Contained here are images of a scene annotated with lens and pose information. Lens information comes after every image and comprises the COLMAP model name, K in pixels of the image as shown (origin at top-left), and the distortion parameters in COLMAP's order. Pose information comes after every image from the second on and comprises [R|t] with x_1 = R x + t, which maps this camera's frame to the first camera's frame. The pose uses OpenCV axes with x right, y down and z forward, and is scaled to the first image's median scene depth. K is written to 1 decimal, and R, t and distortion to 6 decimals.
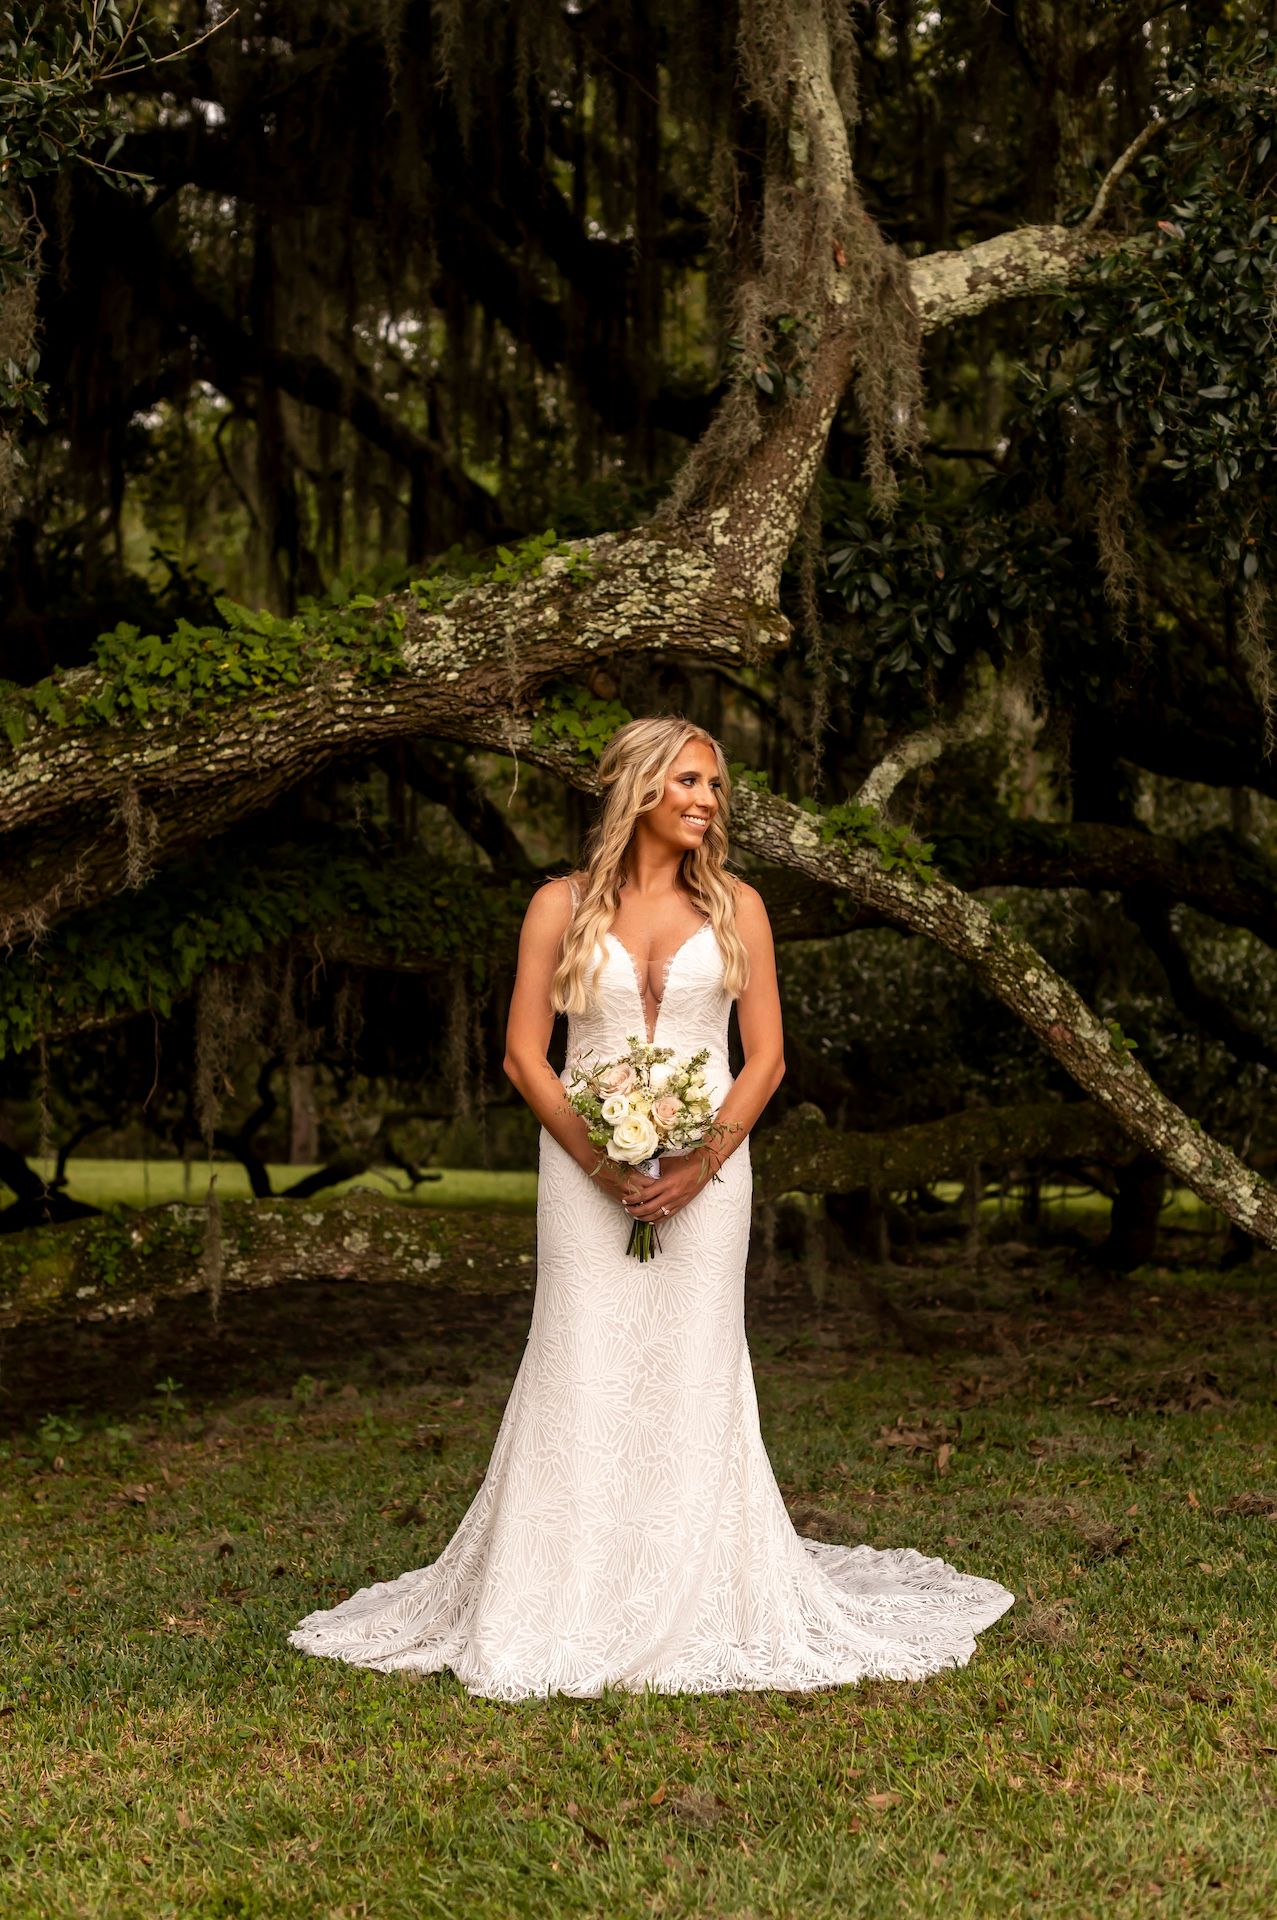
lens RADIAL K [[3015.9, 0, 645.2], [0, 3015.9, 984.3], [0, 0, 1]] dist [0.016023, 0.000000]
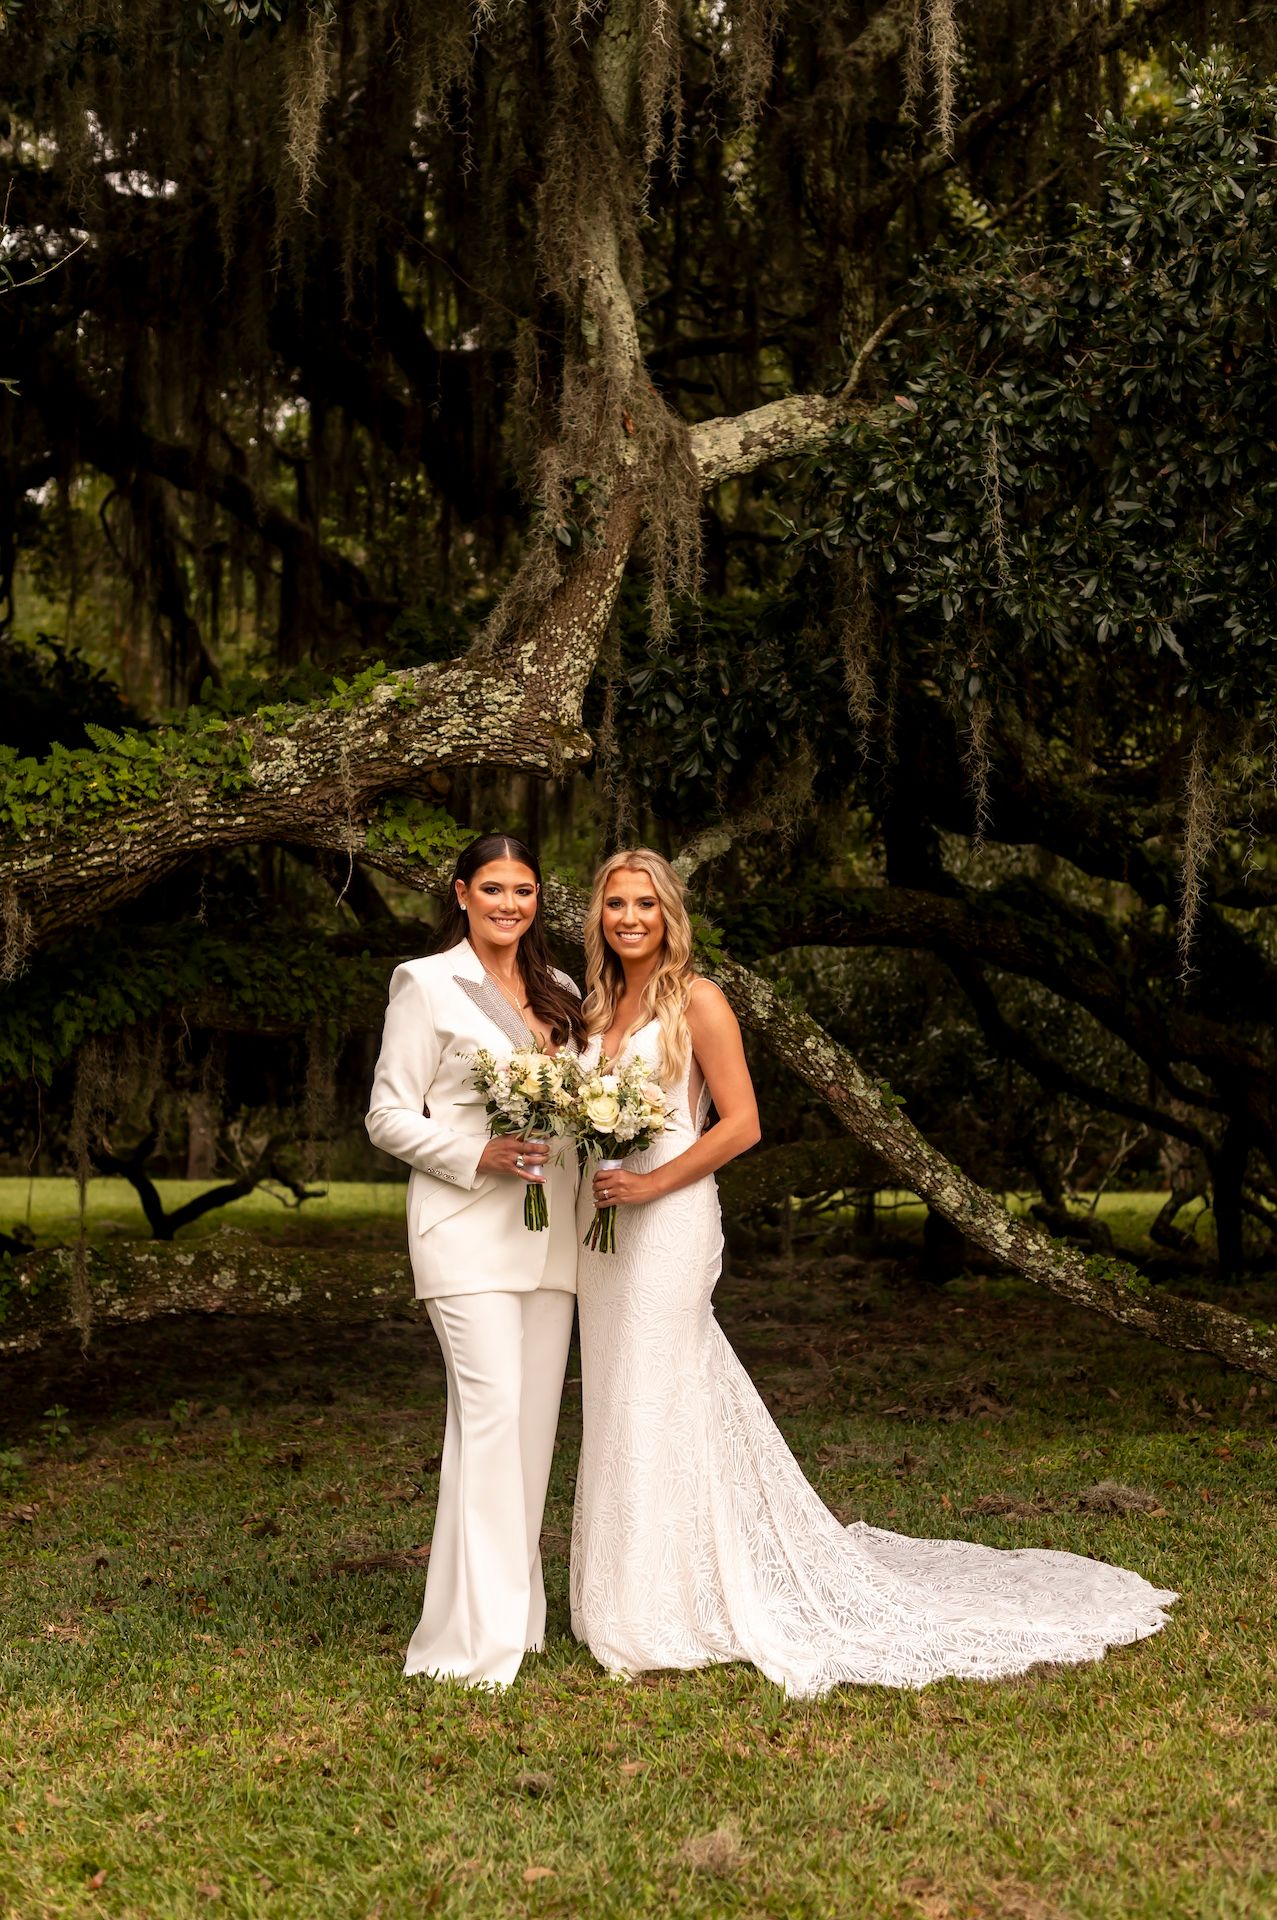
lens RADIAL K [[3015.9, 0, 680.4], [0, 3015.9, 985.0], [0, 0, 1]] dist [0.016023, 0.000000]
pose [[0.998947, -0.011728, 0.044355, 0.030222], [0.011685, 0.999931, 0.001227, -0.028330], [-0.044366, -0.000707, 0.999015, -0.147160]]
